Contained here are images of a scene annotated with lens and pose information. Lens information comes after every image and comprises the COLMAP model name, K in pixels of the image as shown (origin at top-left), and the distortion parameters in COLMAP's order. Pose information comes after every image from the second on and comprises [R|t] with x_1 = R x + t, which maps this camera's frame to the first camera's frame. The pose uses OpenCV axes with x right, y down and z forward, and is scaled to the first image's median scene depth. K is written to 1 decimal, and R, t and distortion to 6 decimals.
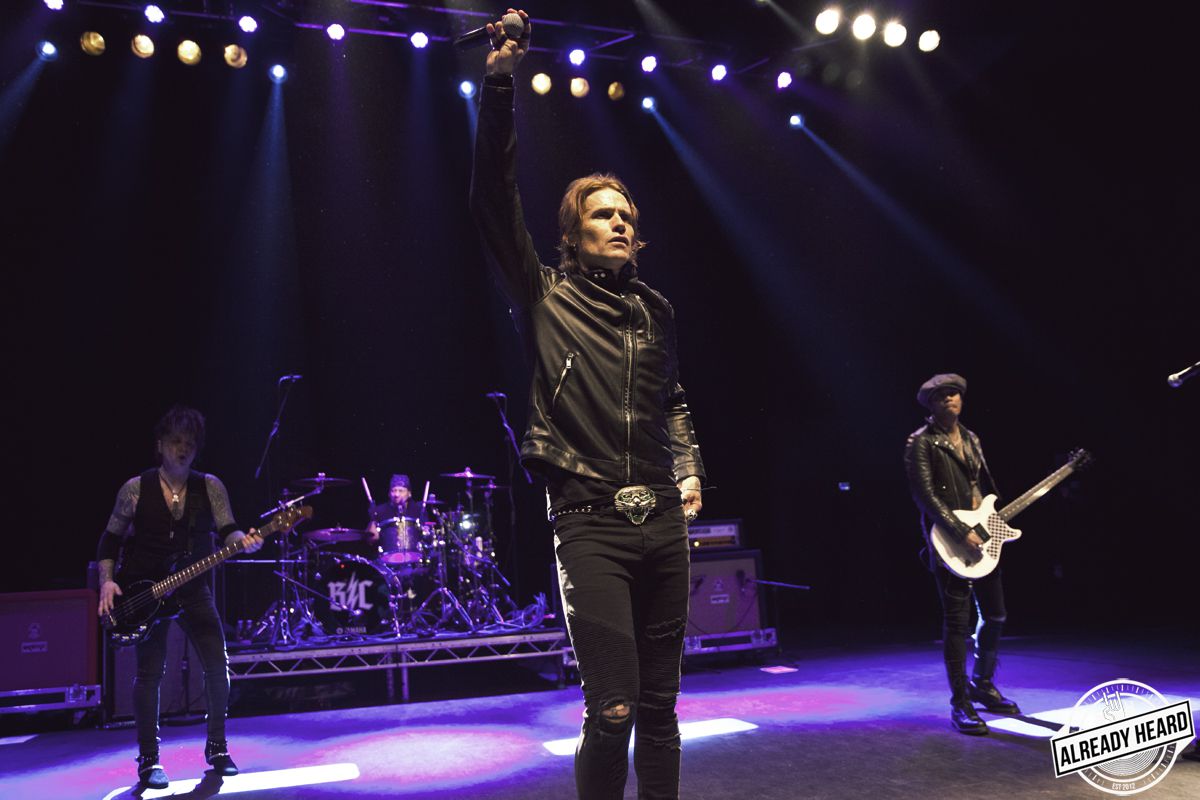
lens RADIAL K [[838.5, 0, 560.3], [0, 838.5, 447.0], [0, 0, 1]] dist [-0.114365, 0.065816]
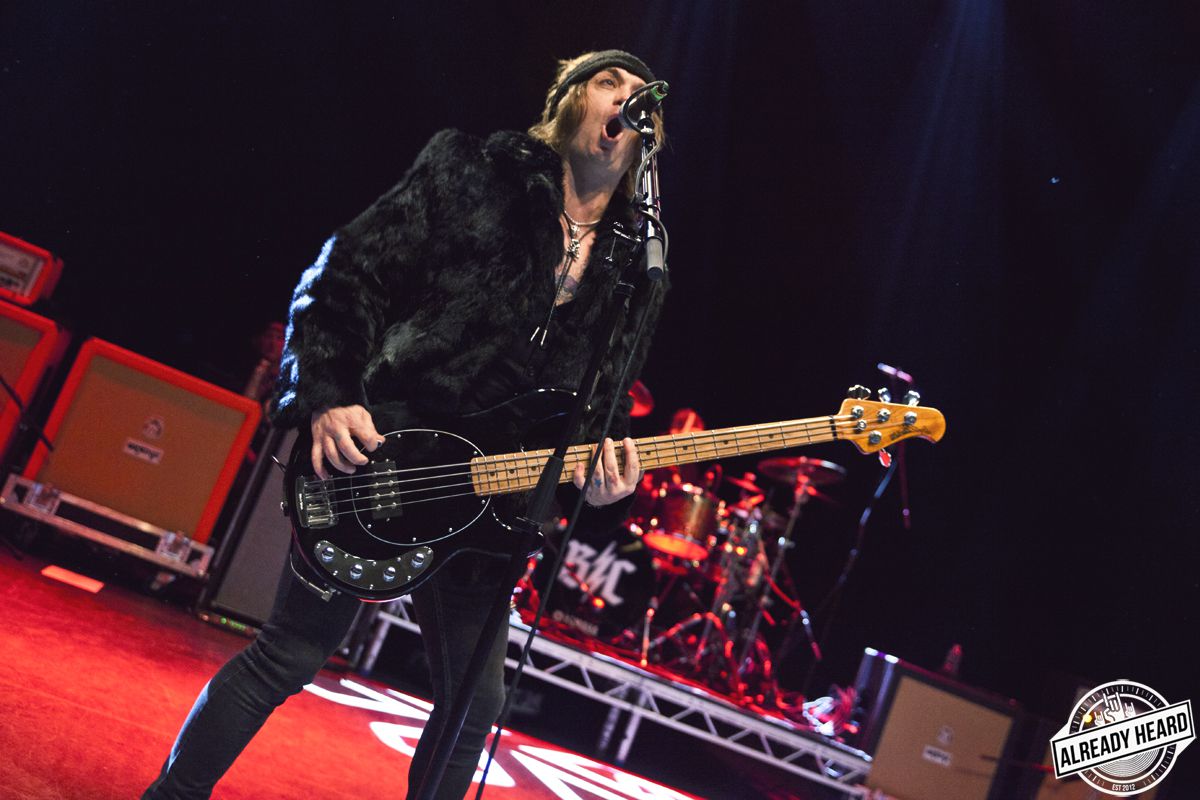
lens RADIAL K [[1310.6, 0, 618.2], [0, 1310.6, 352.6], [0, 0, 1]] dist [-0.016150, 0.000000]
pose [[0.904884, 0.424818, -0.026731, -0.281820], [-0.425003, 0.905191, -0.001388, 0.018208], [0.023607, 0.012617, 0.999642, -0.019771]]
